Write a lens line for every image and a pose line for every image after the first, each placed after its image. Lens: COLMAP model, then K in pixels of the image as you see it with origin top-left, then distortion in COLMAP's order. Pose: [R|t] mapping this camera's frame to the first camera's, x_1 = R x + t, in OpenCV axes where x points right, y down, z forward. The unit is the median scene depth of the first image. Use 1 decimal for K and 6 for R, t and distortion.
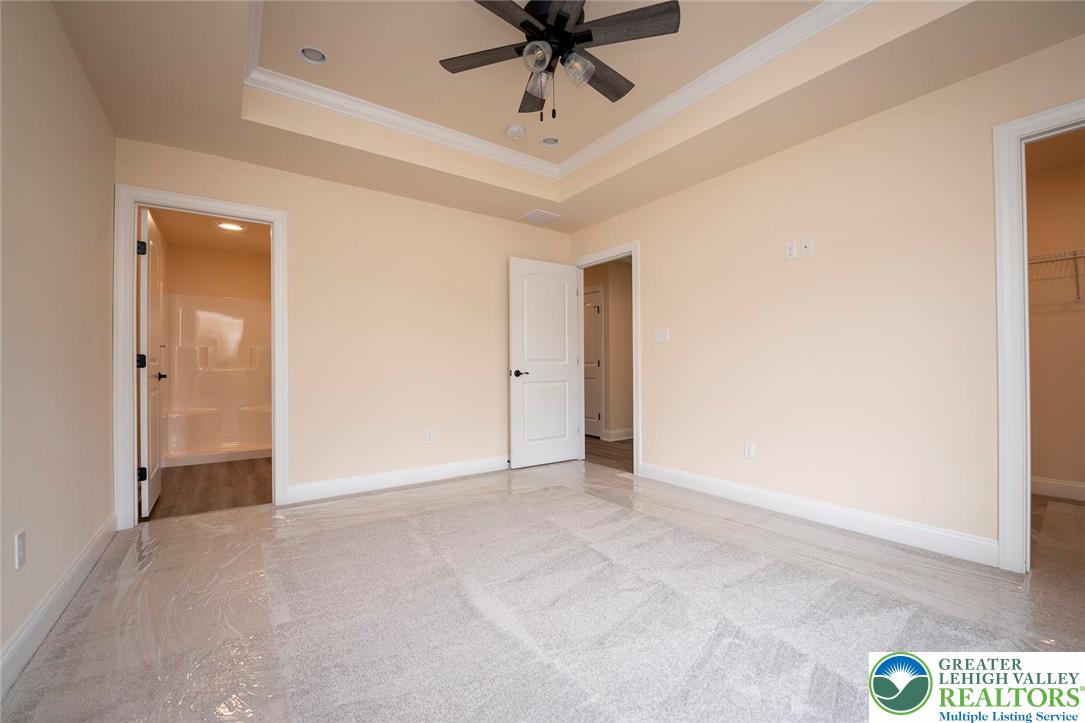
lens RADIAL K [[448.0, 0, 542.5], [0, 448.0, 361.5], [0, 0, 1]] dist [-0.015755, -0.000271]
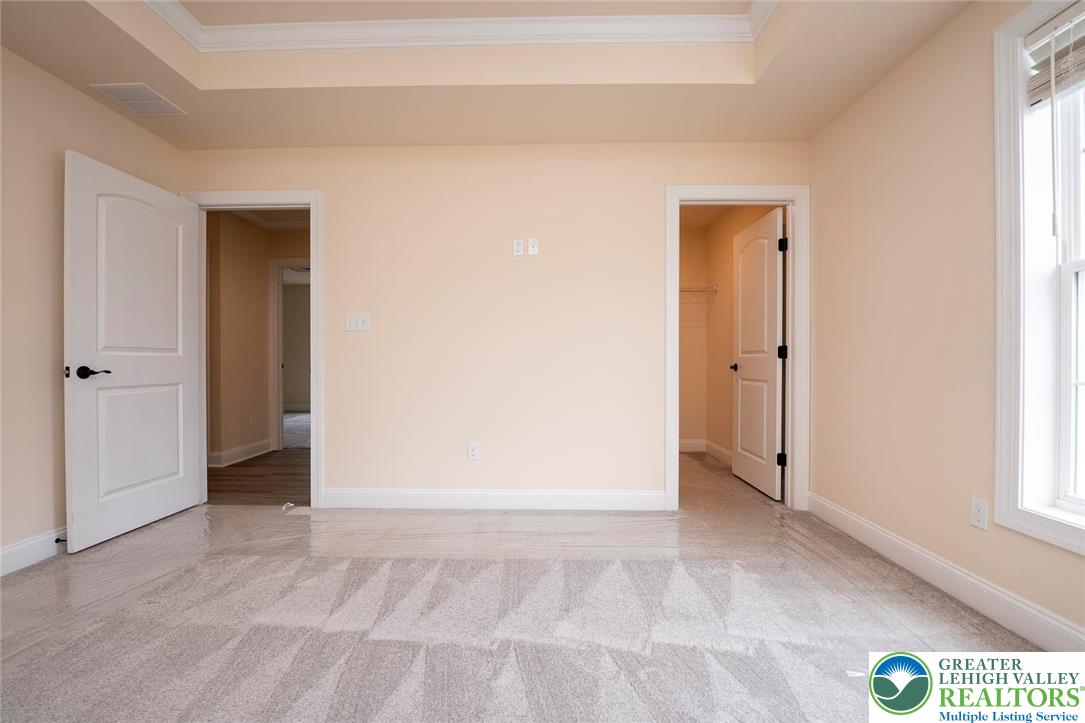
lens RADIAL K [[448.0, 0, 542.5], [0, 448.0, 361.5], [0, 0, 1]] dist [-0.015755, -0.000271]
pose [[0.591767, 0.006218, 0.806085, -0.163577], [-0.013852, 0.999901, 0.002456, 0.005159], [-0.805990, -0.012620, 0.591795, 0.260319]]
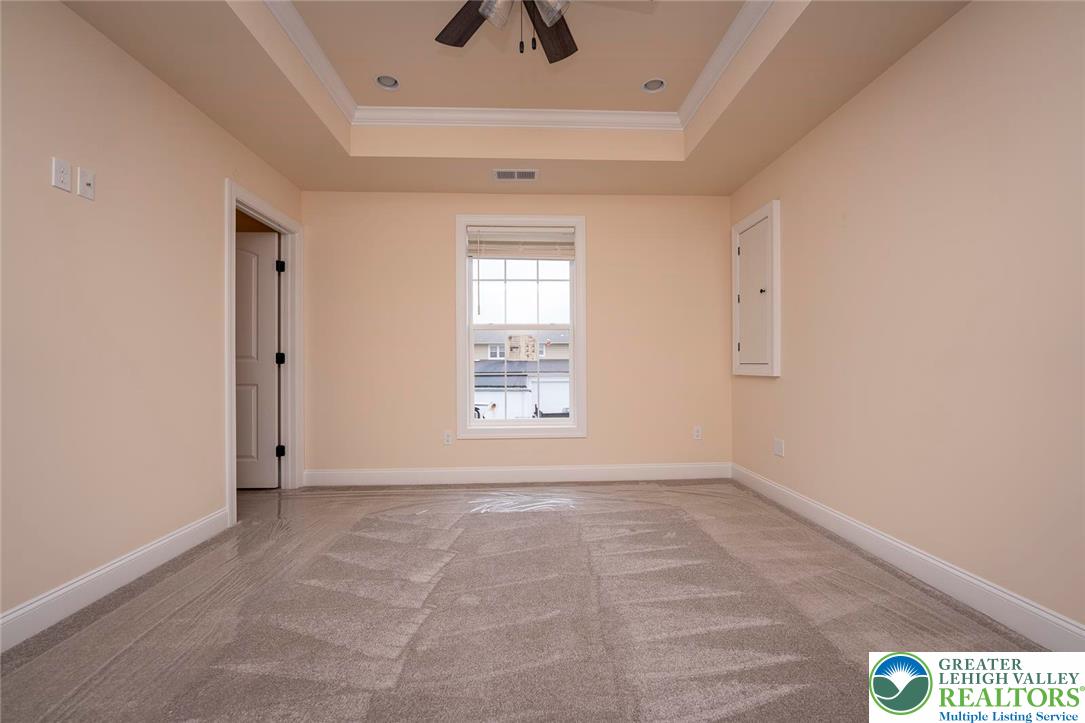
lens RADIAL K [[448.0, 0, 542.5], [0, 448.0, 361.5], [0, 0, 1]] dist [-0.015755, -0.000271]
pose [[-0.840212, 0.018896, 0.541929, -0.221825], [0.008593, 0.999731, -0.021535, 0.014696], [-0.542191, -0.013437, -0.840148, 0.844043]]
